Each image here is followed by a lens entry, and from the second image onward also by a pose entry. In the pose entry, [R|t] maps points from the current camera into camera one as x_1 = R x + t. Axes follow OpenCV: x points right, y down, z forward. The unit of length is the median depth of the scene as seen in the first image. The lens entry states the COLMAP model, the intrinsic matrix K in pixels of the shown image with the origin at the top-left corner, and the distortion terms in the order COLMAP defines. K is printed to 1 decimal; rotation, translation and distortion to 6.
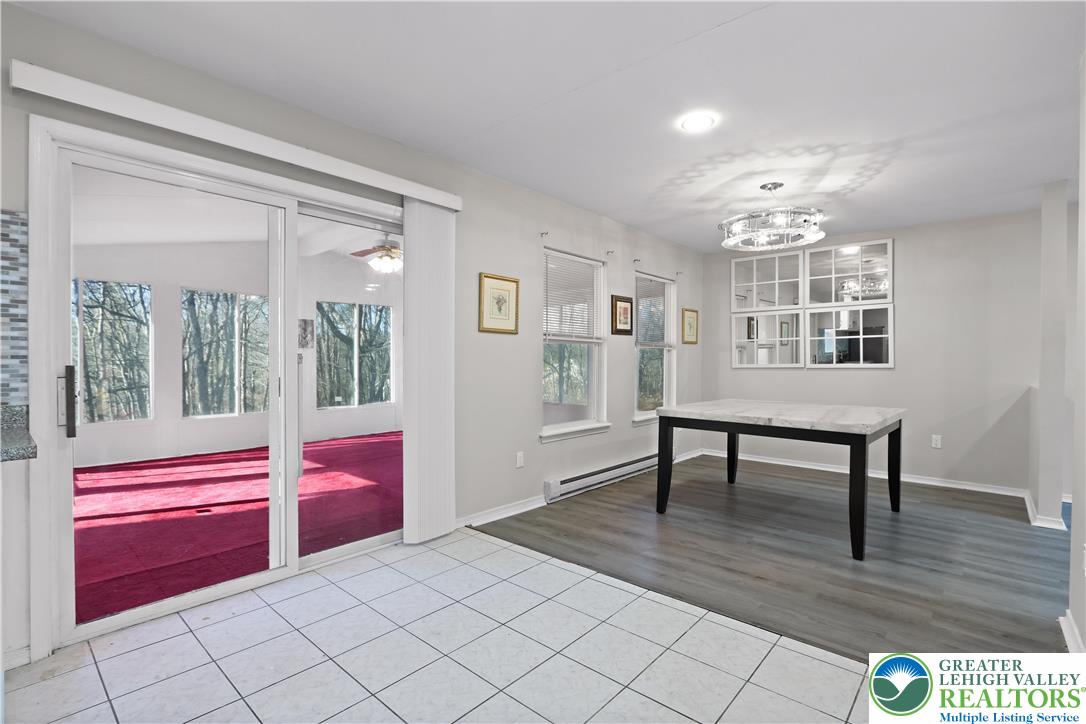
lens RADIAL K [[503.7, 0, 540.3], [0, 503.7, 359.5], [0, 0, 1]] dist [-0.003997, -0.000563]
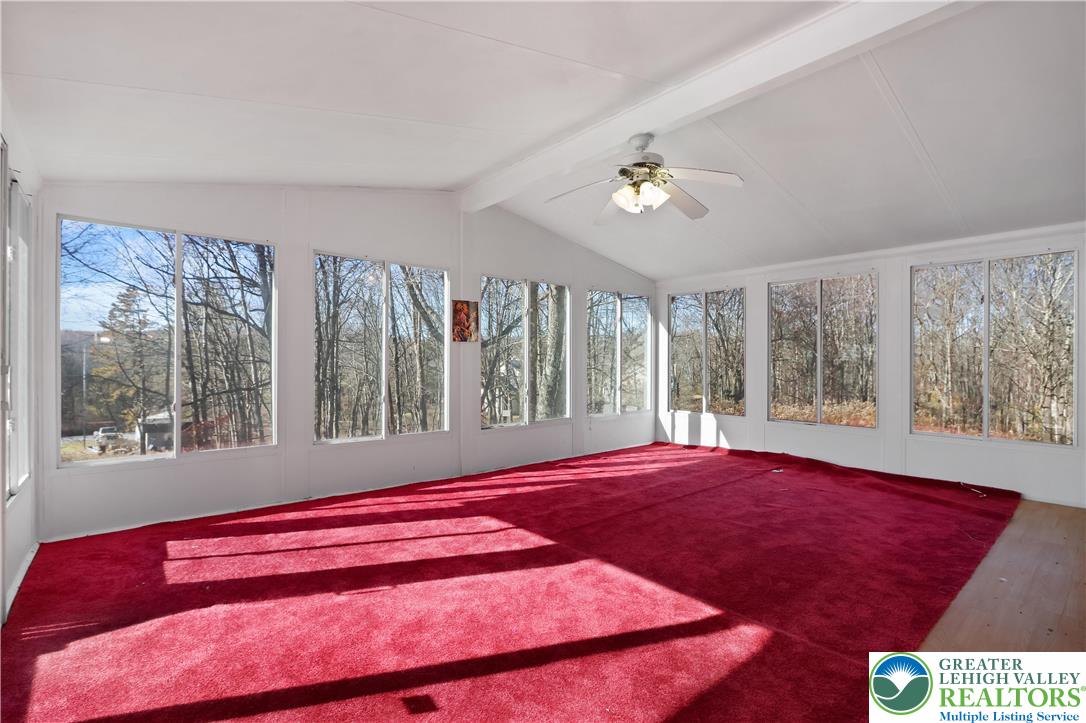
lens RADIAL K [[503.7, 0, 540.3], [0, 503.7, 359.0], [0, 0, 1]] dist [-0.003997, -0.000563]
pose [[0.991513, -0.000162, -0.130011, -0.108189], [-0.000601, 0.999983, -0.005831, 0.002239], [0.130010, 0.005860, 0.991495, 0.123821]]
